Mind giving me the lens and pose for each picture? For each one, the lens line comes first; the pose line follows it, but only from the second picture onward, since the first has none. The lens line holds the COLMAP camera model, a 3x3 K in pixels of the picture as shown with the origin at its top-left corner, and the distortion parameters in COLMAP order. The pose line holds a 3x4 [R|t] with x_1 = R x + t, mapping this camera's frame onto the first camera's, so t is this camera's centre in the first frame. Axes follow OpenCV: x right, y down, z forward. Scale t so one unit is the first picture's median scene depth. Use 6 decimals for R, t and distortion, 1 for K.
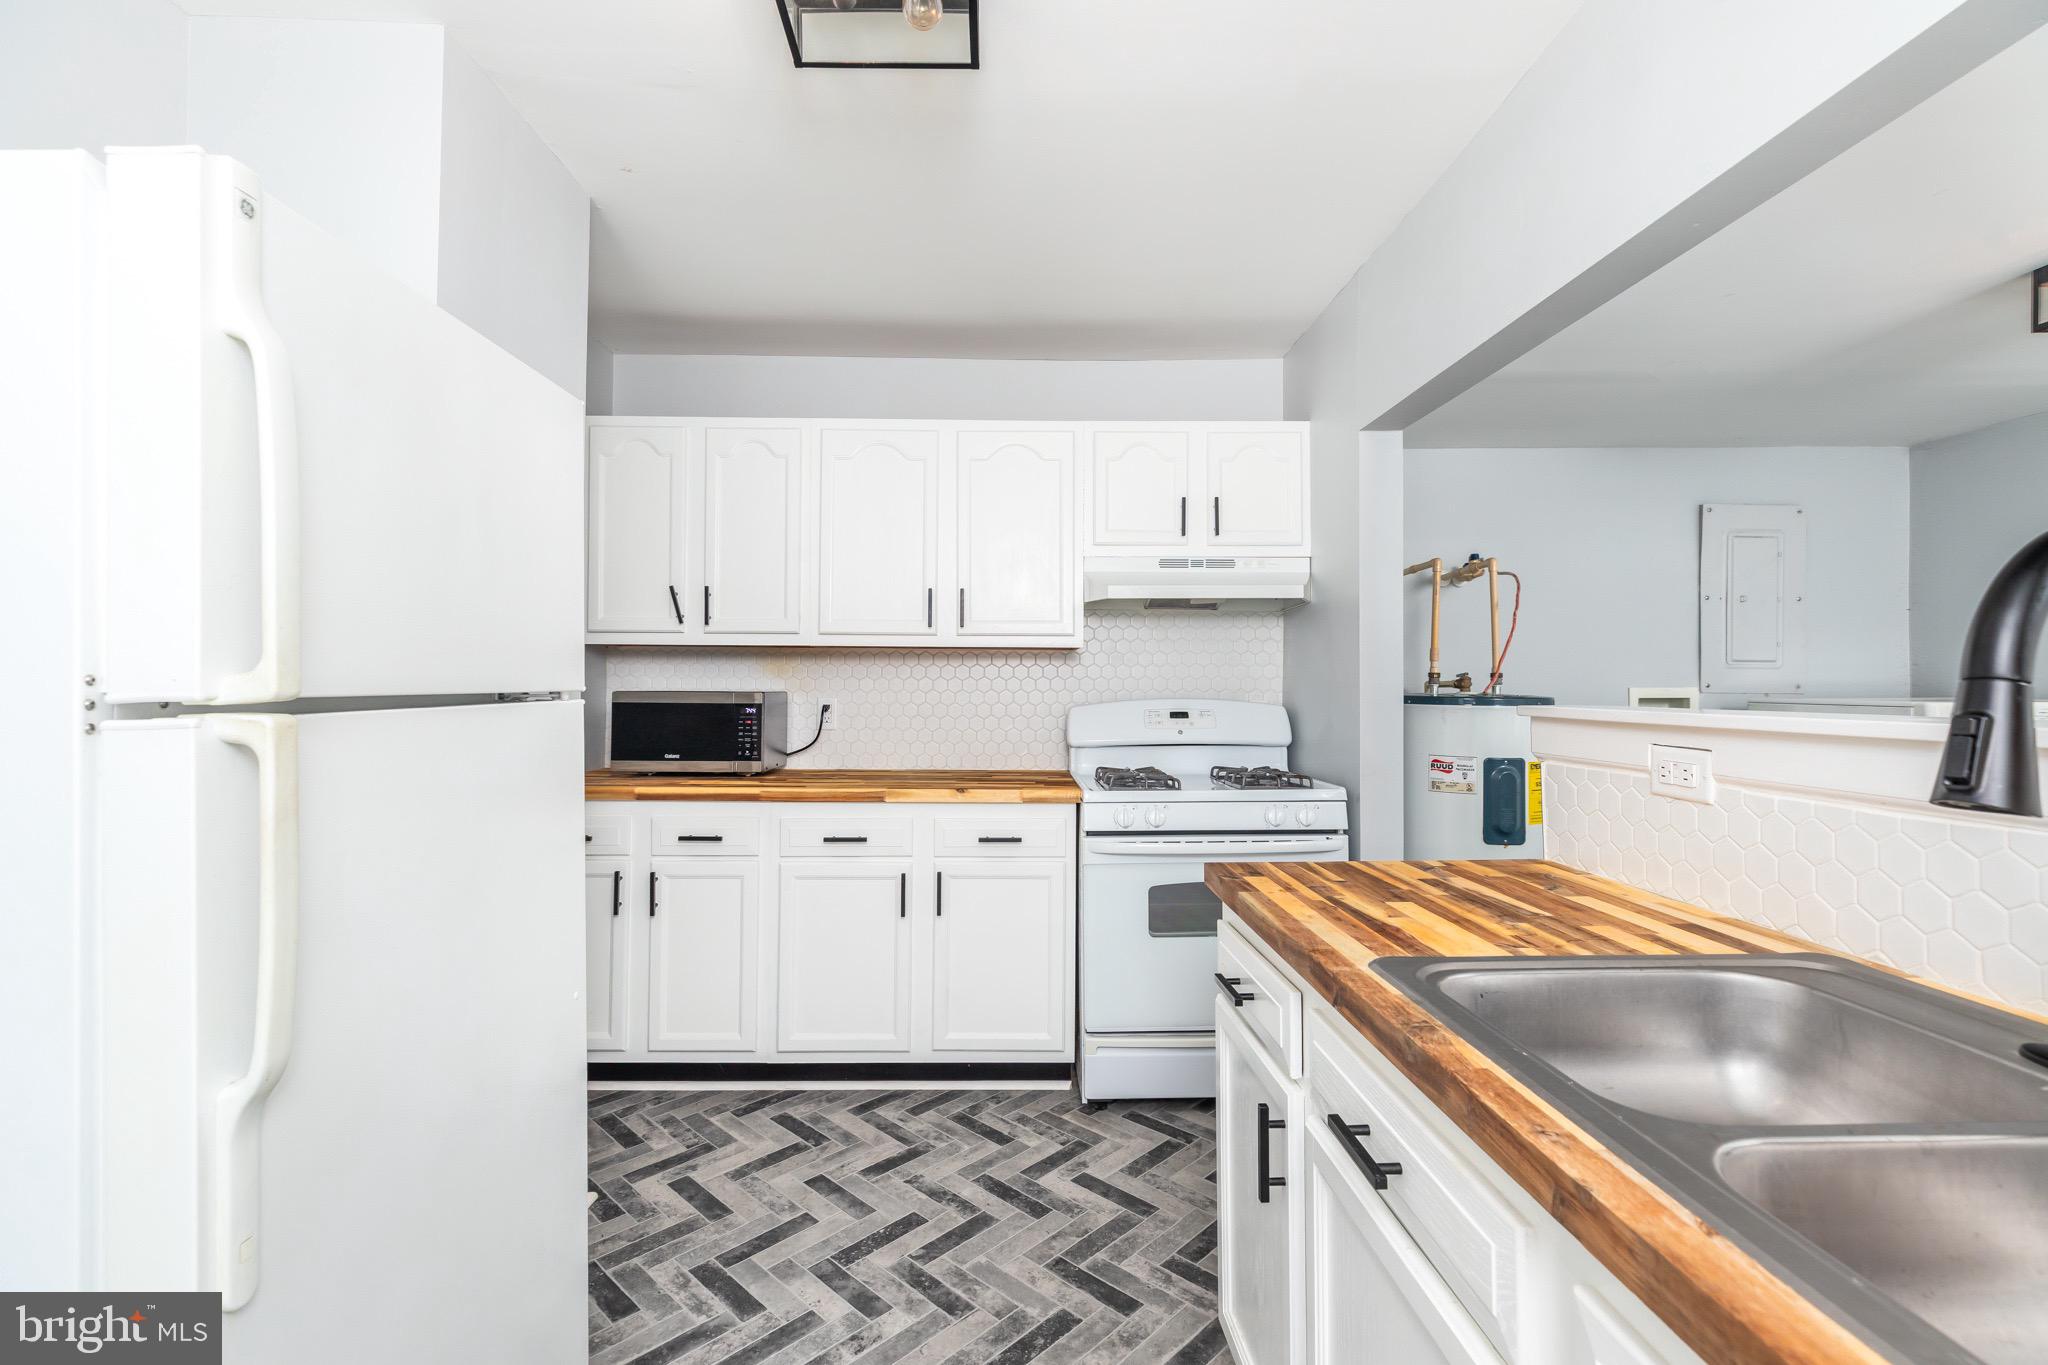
lens RADIAL K [[928.3, 0, 1019.7], [0, 928.3, 663.3], [0, 0, 1]] dist [0.003261, -0.000263]
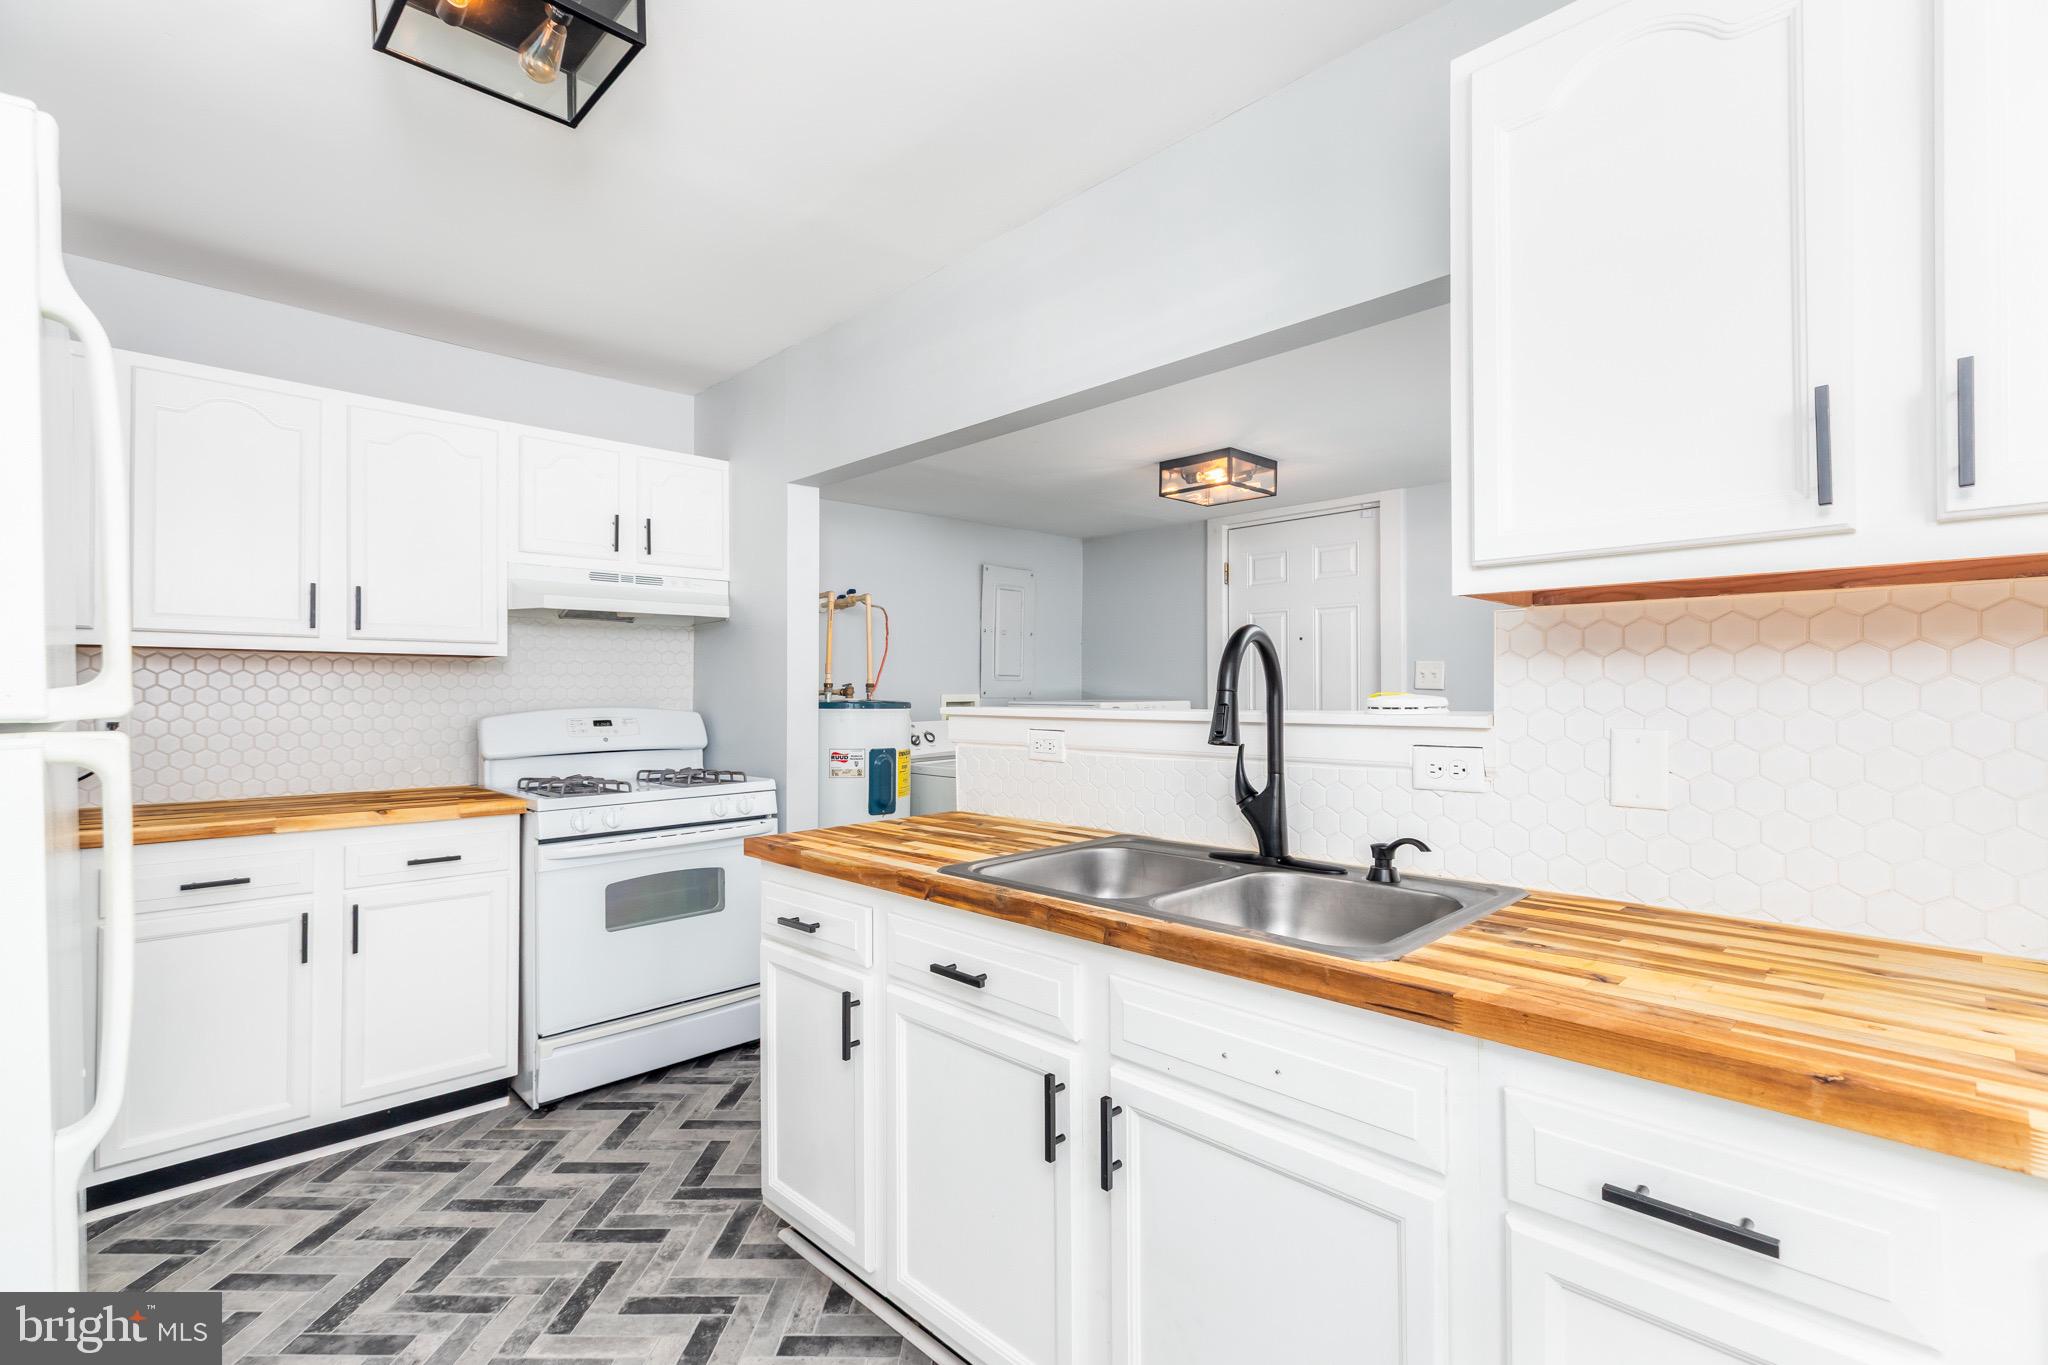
lens RADIAL K [[931.0, 0, 1031.3], [0, 931.0, 683.5], [0, 0, 1]] dist [0.001816, 0.000230]
pose [[0.723304, 0.002586, 0.690525, -0.250994], [-0.011778, 0.999894, 0.008592, -0.003886], [-0.690430, -0.014348, 0.723257, -0.101924]]
